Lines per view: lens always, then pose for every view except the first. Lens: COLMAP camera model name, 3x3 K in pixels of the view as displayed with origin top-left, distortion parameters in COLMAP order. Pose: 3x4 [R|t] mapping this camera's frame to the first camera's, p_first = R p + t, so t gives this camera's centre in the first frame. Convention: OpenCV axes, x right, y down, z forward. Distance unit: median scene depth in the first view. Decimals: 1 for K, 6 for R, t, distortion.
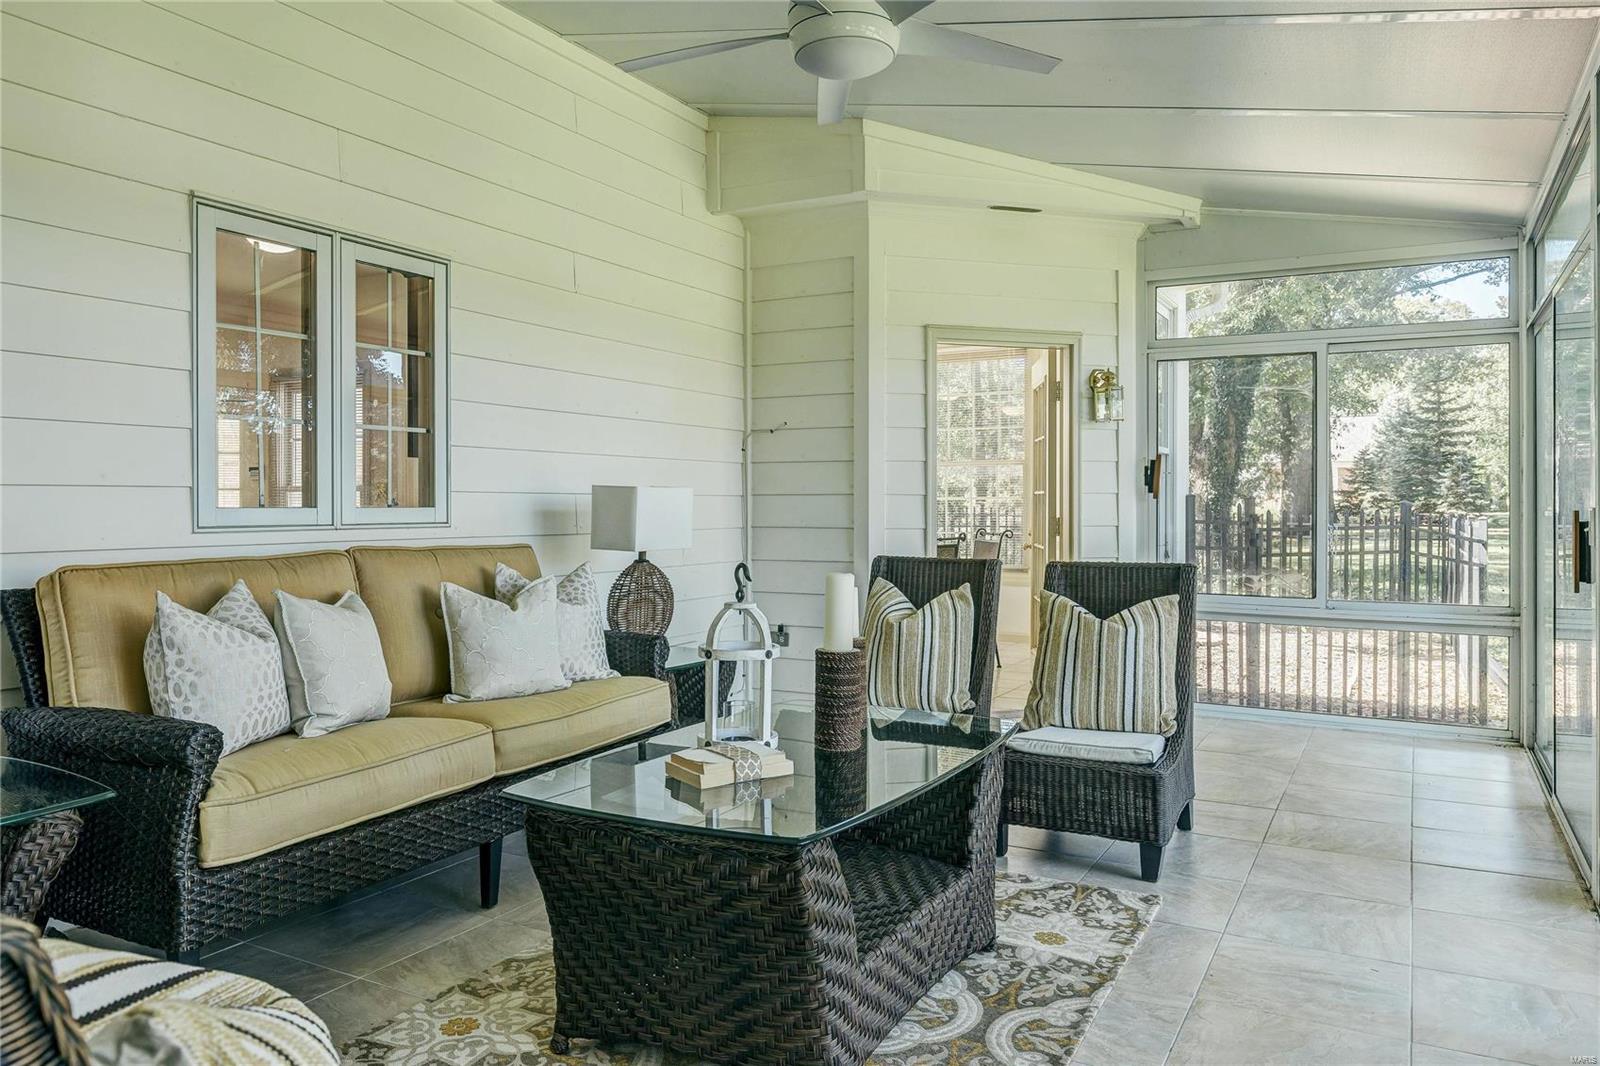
lens RADIAL K [[1122.1, 0, 802.5], [0, 1122.1, 504.8], [0, 0, 1]] dist [-0.008063, -0.002314]
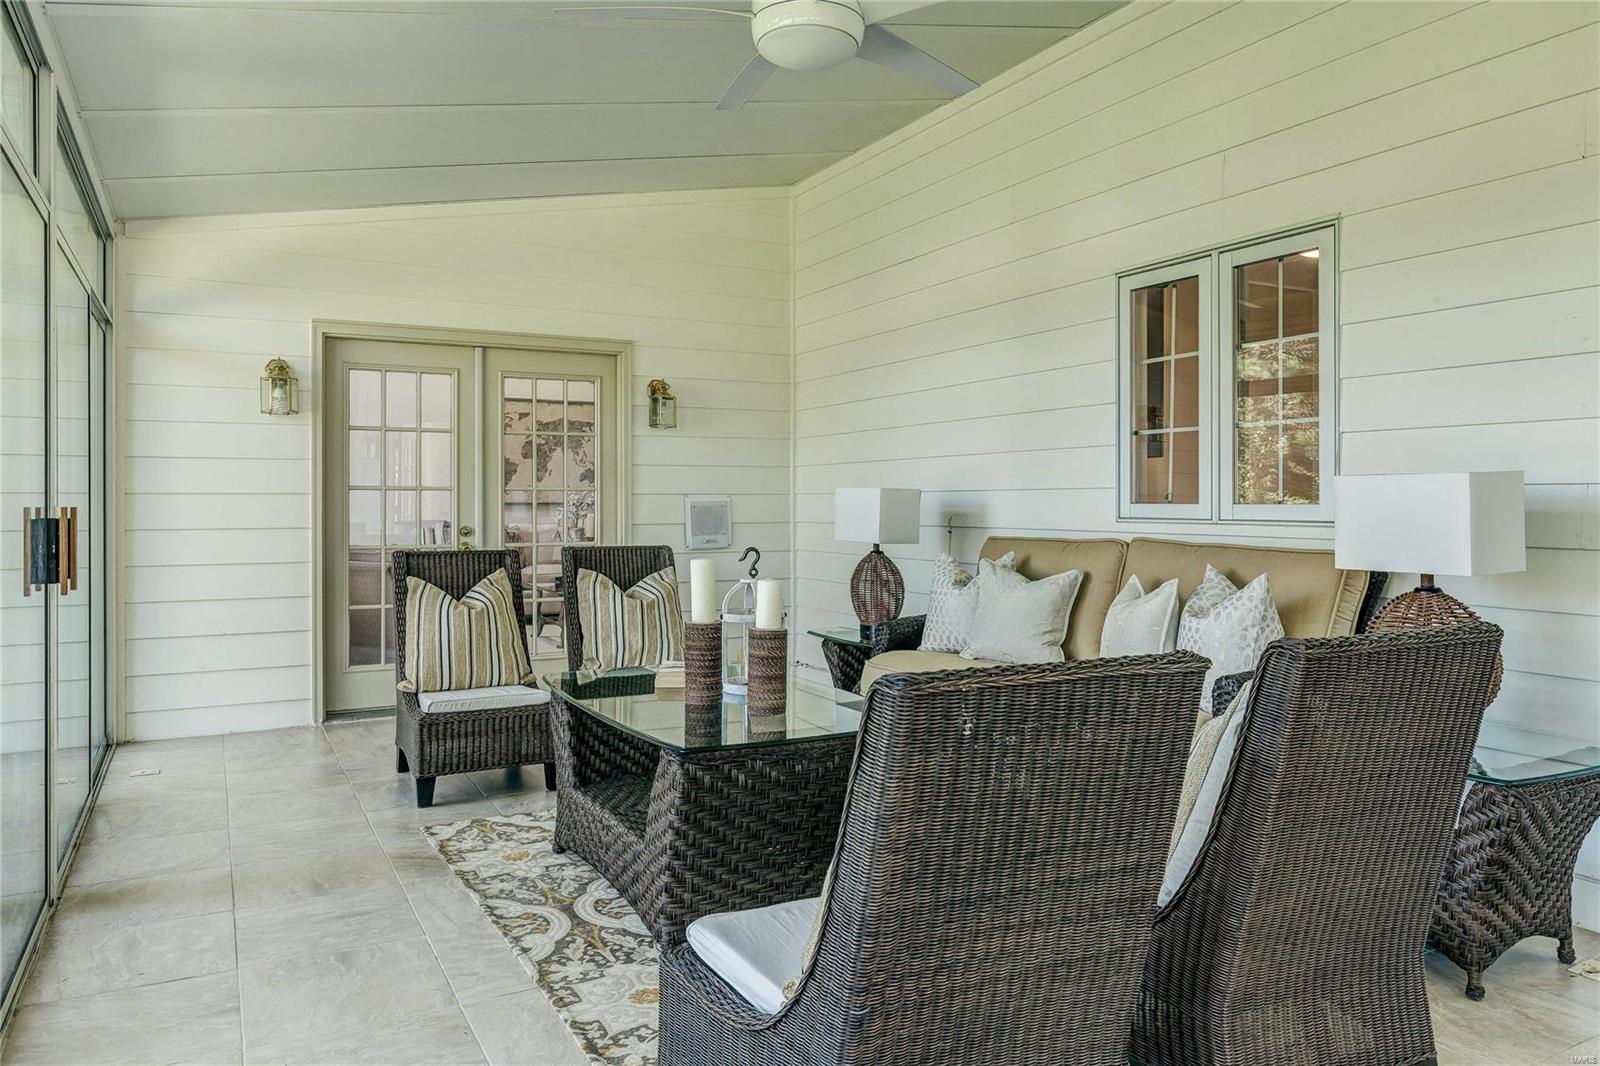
lens RADIAL K [[1122.1, 0, 802.5], [0, 1122.1, 504.8], [0, 0, 1]] dist [-0.008063, -0.002314]
pose [[-0.553164, 0.001789, -0.833071, 1.000106], [-0.002521, 0.999990, 0.003821, 0.000084], [0.833069, 0.004214, -0.553153, 1.794213]]
